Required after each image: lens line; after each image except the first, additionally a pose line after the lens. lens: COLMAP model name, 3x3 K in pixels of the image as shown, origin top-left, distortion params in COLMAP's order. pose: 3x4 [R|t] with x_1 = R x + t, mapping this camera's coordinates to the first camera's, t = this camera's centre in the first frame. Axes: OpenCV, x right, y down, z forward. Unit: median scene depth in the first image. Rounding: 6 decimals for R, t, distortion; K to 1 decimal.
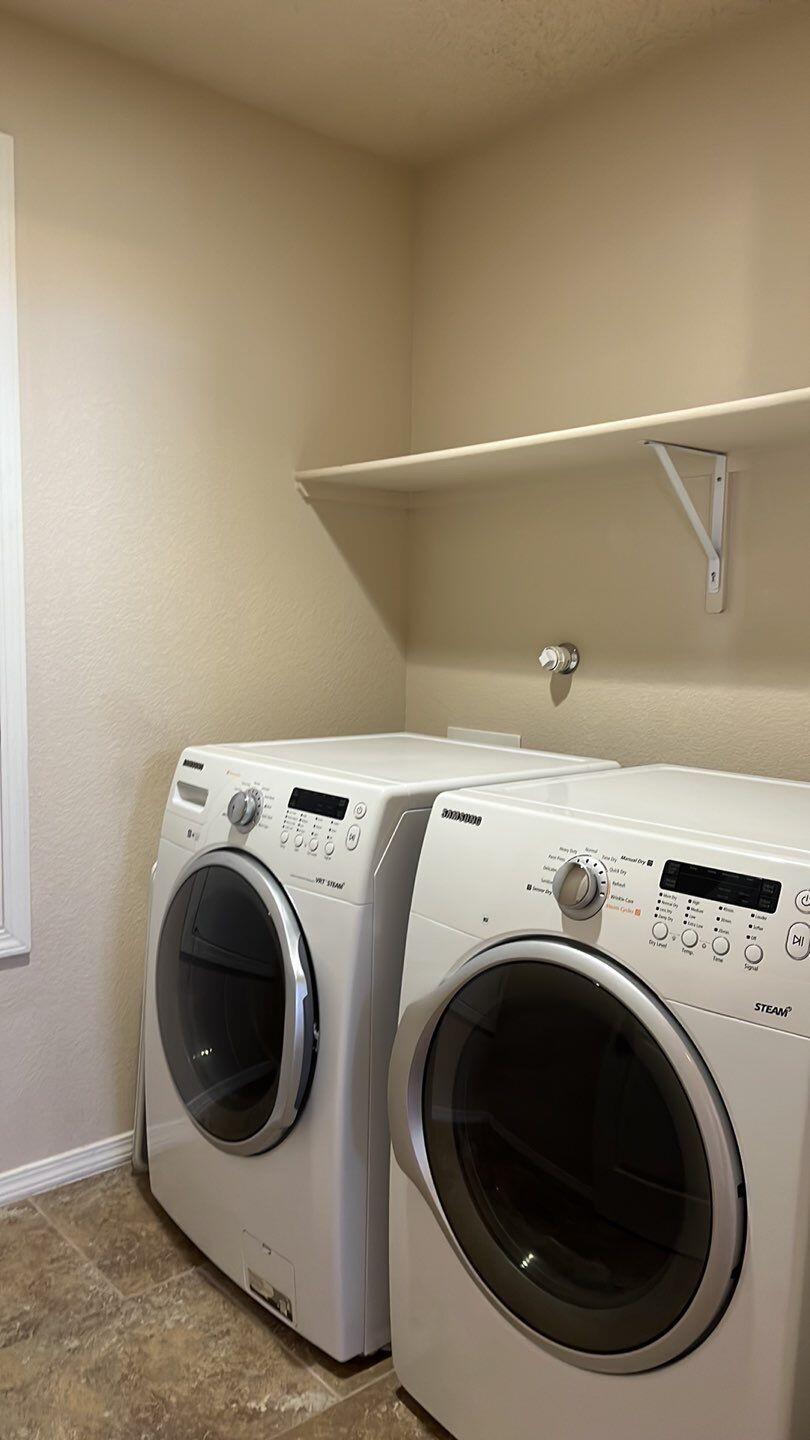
lens RADIAL K [[1100.0, 0, 405.0], [0, 1100.0, 721.6], [0, 0, 1]] dist [0.016025, 0.005836]
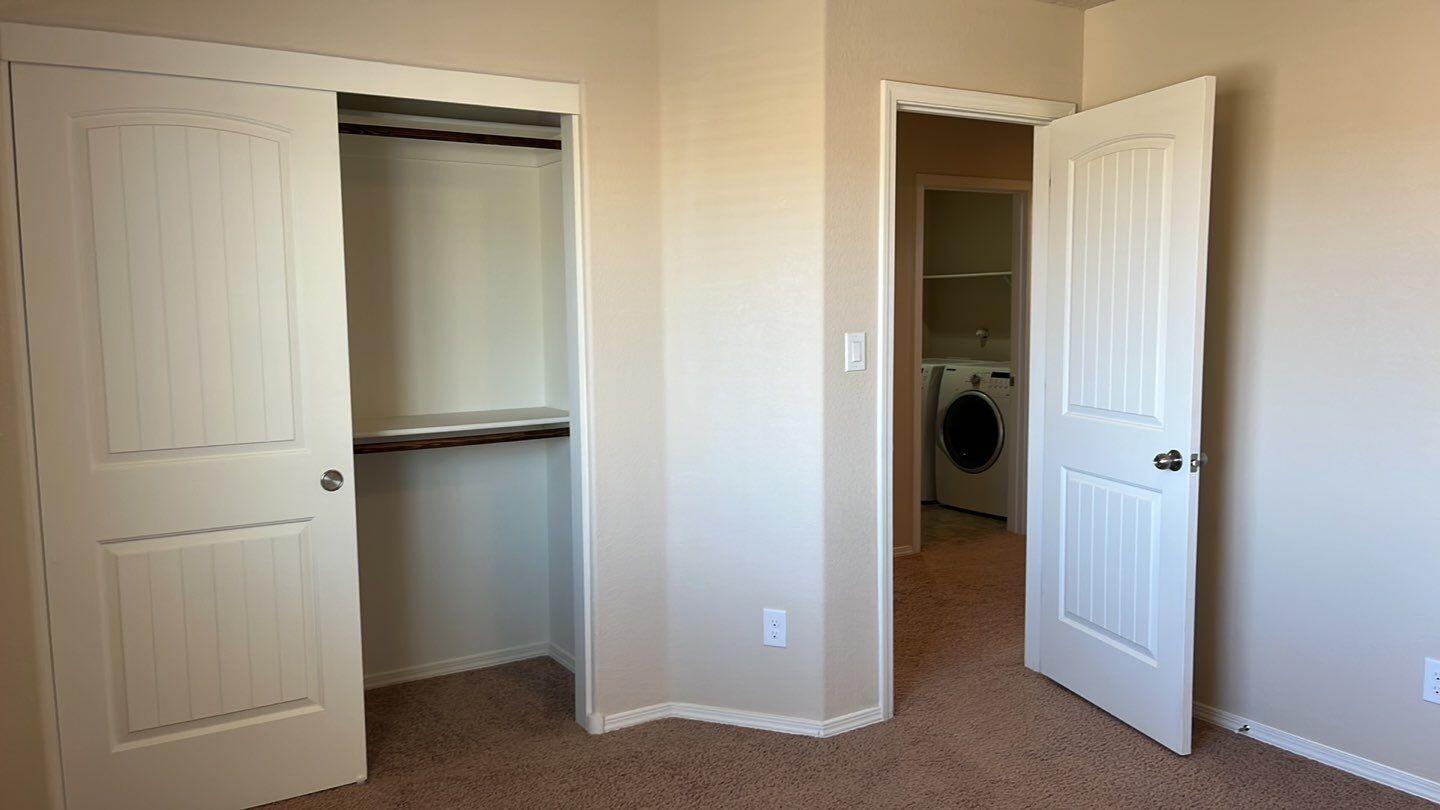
lens RADIAL K [[1100.0, 0, 716.5], [0, 1100.0, 404.4], [0, 0, 1]] dist [0.016025, 0.005836]
pose [[0.987129, -0.008237, -0.159716, -0.180215], [0.008414, 0.999965, 0.000434, 0.225534], [0.159706, -0.001773, 0.987163, -3.634950]]
